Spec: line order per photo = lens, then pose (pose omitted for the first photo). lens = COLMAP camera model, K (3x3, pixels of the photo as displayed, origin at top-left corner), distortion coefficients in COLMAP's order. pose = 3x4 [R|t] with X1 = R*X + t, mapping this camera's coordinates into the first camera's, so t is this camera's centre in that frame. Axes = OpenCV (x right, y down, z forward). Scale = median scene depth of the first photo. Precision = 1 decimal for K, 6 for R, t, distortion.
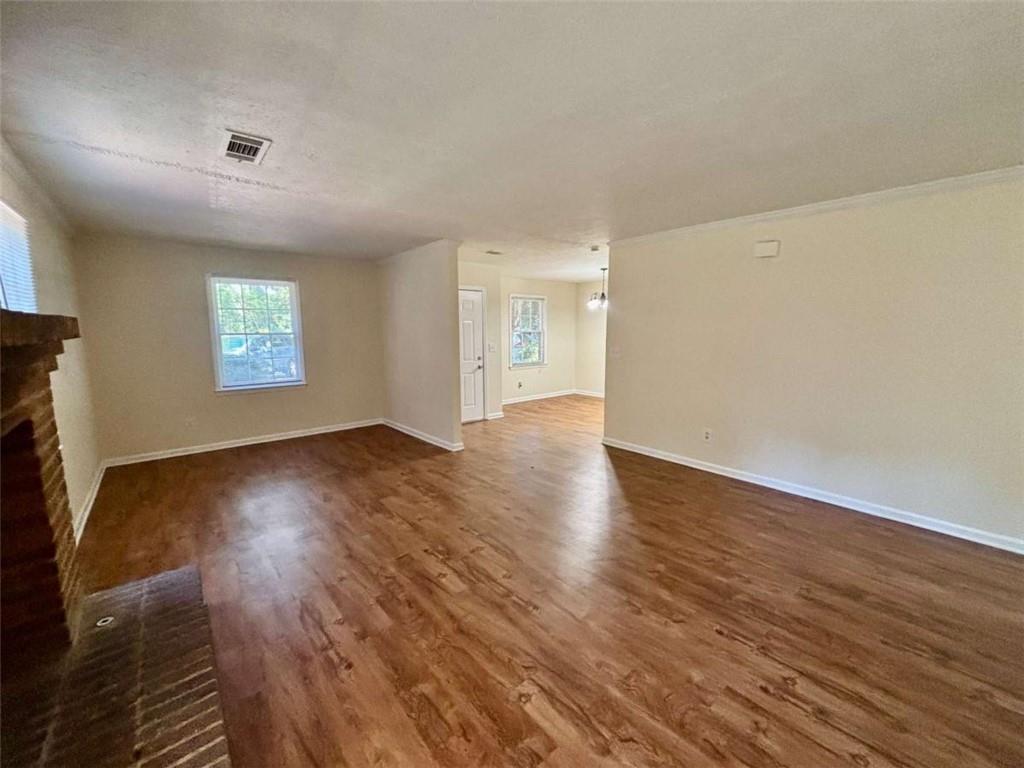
lens RADIAL K [[411.0, 0, 509.3], [0, 411.0, 380.7], [0, 0, 1]] dist [0.014928, 0.000118]
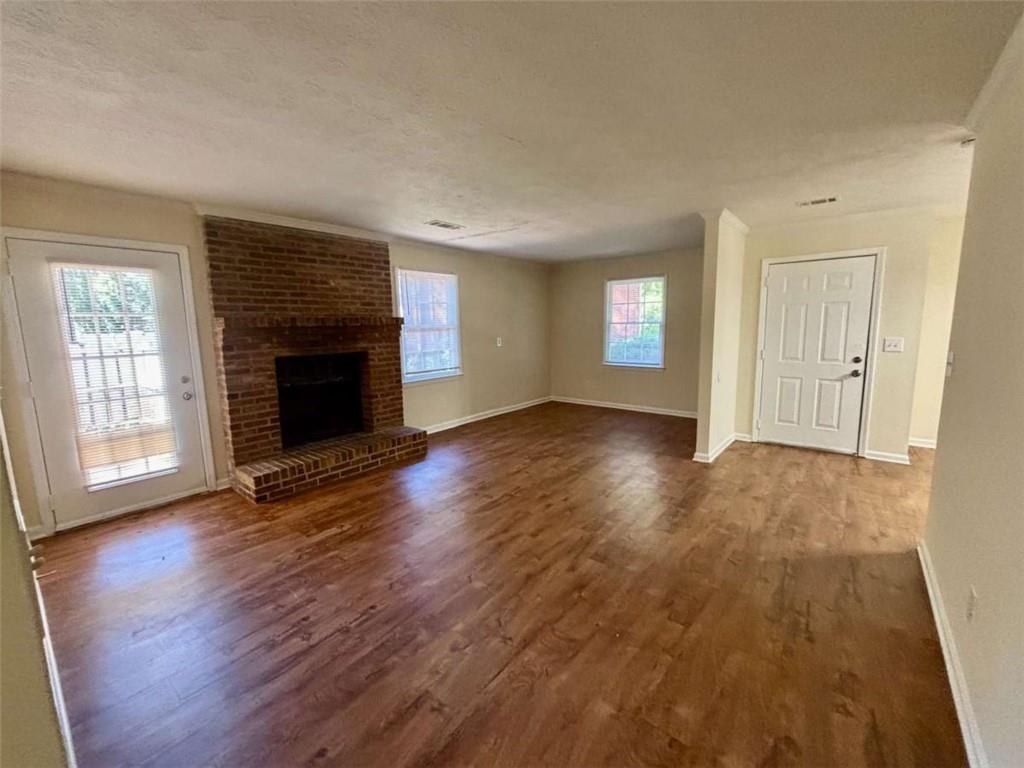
lens RADIAL K [[420.4, 0, 512.9], [0, 420.4, 385.1], [0, 0, 1]] dist [0.003065, -0.000285]
pose [[0.180607, 0.142739, -0.973143, 1.214966], [-0.111266, 0.986027, 0.123979, -0.094532], [0.977242, 0.085887, 0.193965, 0.868435]]
